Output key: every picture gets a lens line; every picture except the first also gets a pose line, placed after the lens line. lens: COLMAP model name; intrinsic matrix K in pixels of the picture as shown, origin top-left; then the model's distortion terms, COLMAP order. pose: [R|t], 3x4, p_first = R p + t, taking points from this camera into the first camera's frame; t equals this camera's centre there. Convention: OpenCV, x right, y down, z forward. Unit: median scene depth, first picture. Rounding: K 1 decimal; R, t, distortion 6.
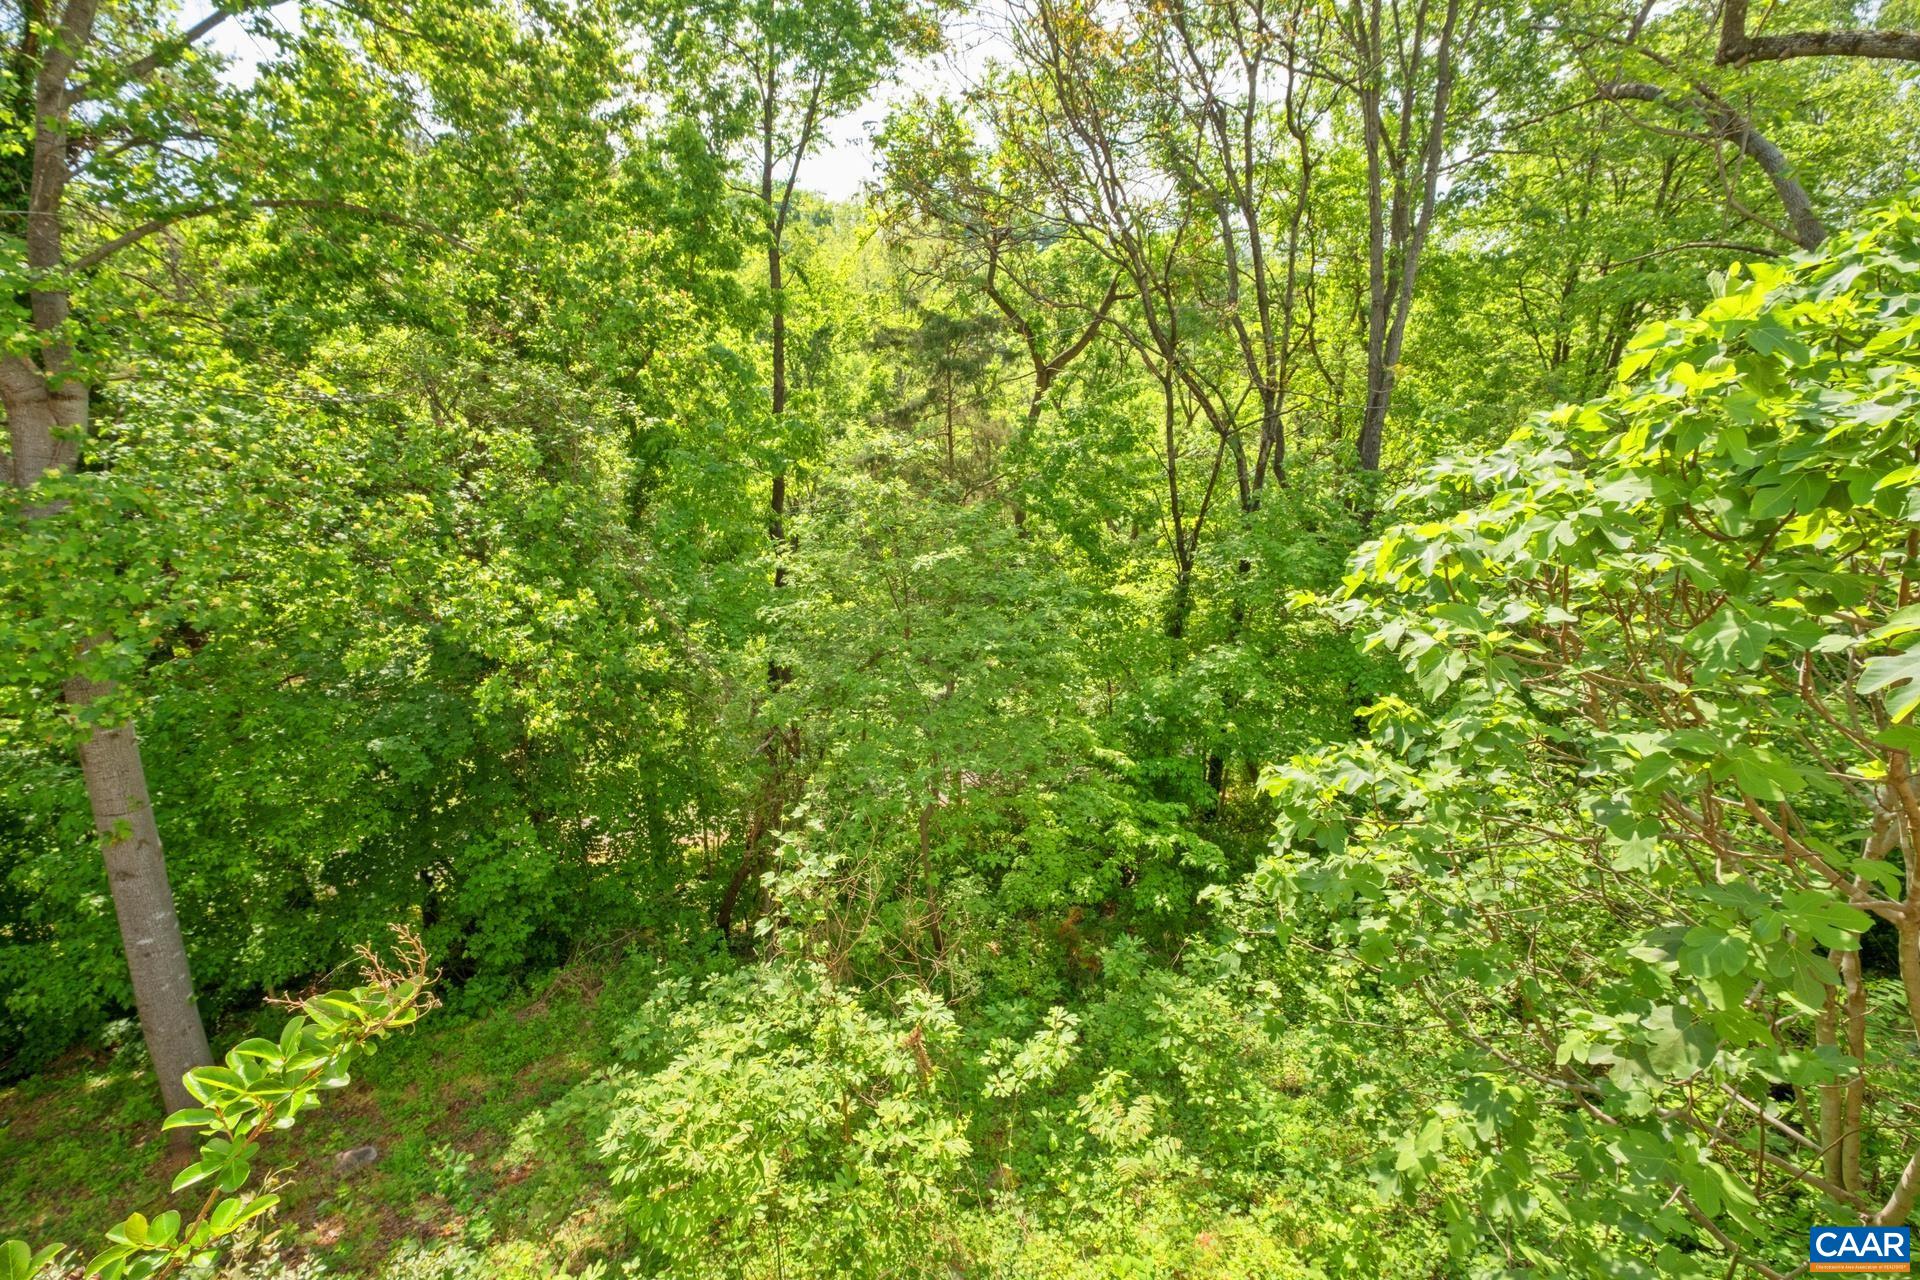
lens RADIAL K [[835.6, 0, 963.0], [0, 835.6, 643.2], [0, 0, 1]] dist [0.001776, -0.006130]
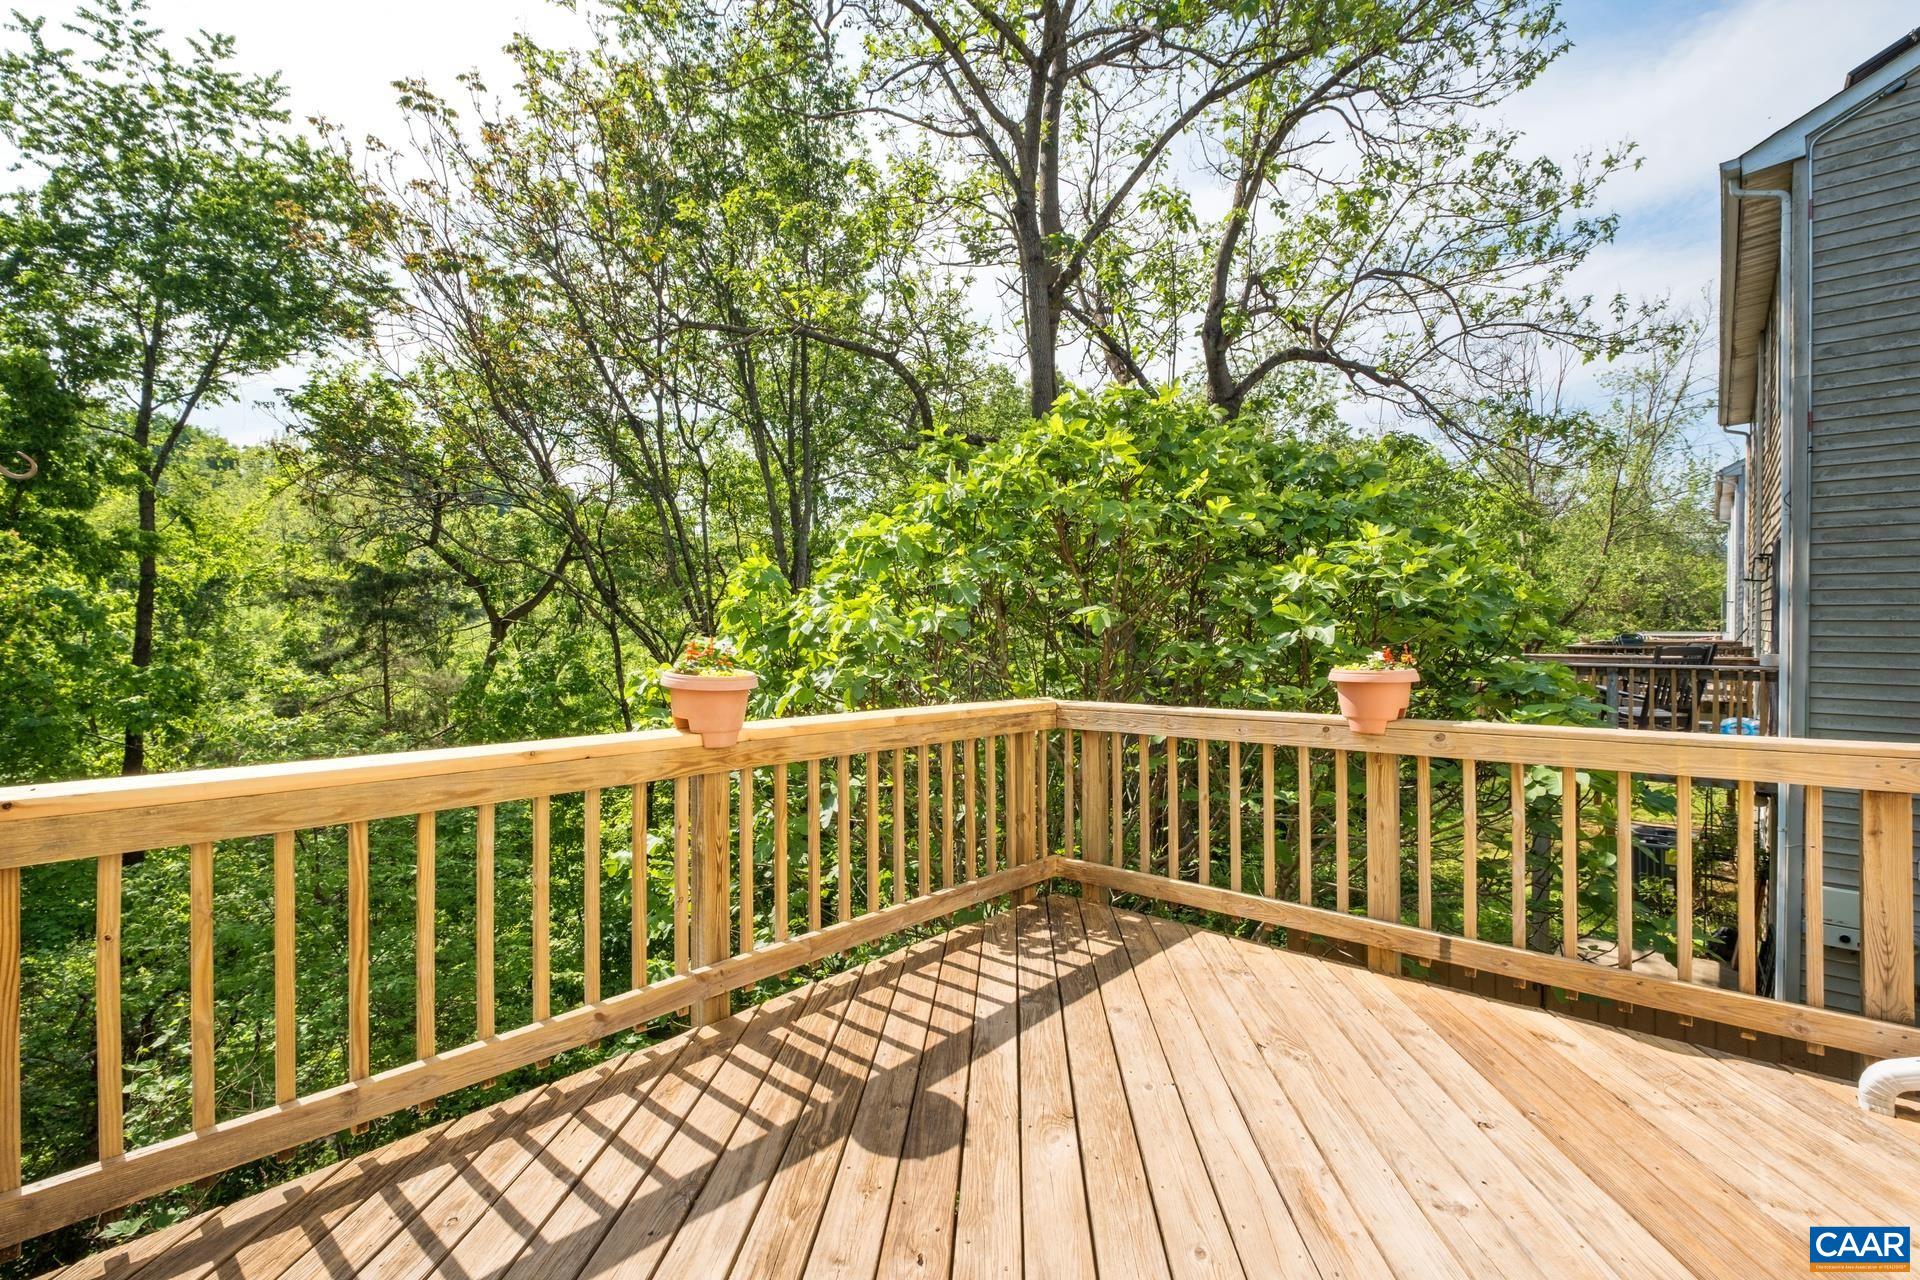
lens RADIAL K [[831.8, 0, 963.0], [0, 831.8, 637.5], [0, 0, 1]] dist [0.000239, -0.004753]
pose [[0.838077, -0.009012, 0.545478, 0.021154], [0.172994, 0.952653, -0.250050, 0.051073], [-0.517398, 0.303925, 0.799956, -0.116719]]
